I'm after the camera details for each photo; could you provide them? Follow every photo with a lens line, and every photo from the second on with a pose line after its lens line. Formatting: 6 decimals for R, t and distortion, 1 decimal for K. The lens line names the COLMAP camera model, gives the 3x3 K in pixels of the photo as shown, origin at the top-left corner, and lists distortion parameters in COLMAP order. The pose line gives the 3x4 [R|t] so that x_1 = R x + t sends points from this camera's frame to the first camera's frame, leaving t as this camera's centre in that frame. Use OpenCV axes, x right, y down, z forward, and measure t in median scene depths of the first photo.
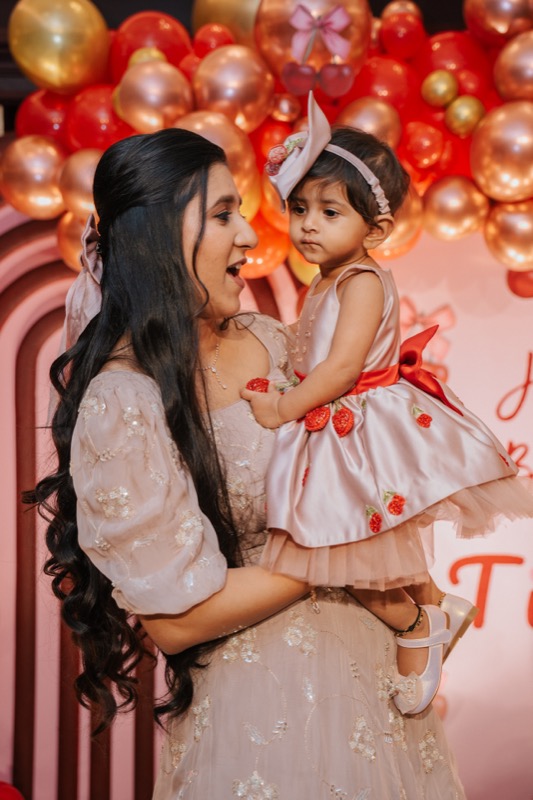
lens RADIAL K [[1010.5, 0, 235.1], [0, 1010.5, 389.2], [0, 0, 1]] dist [0.115244, -0.000369]
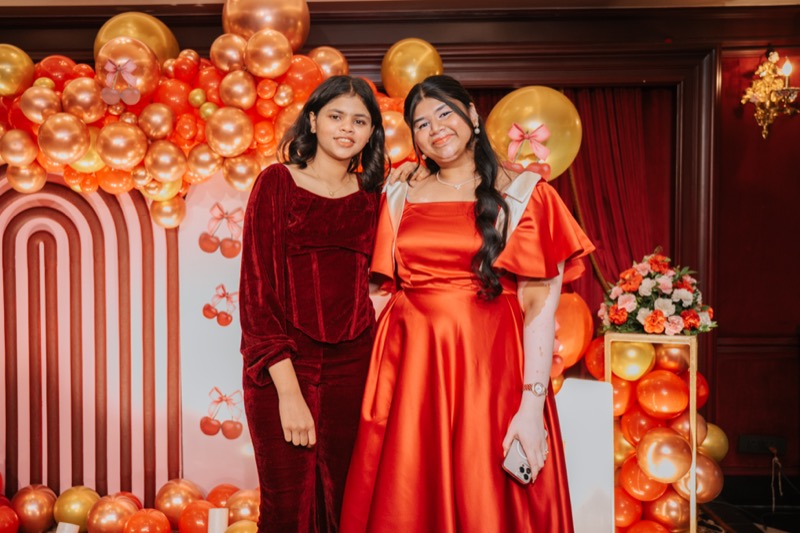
lens RADIAL K [[775.9, 0, 365.4], [0, 775.9, 254.2], [0, 0, 1]] dist [-0.006033, 0.010472]
pose [[0.999976, -0.002862, -0.006298, 0.526113], [0.002899, 0.999979, 0.005785, -0.008816], [0.006281, -0.005803, 0.999963, -0.450851]]
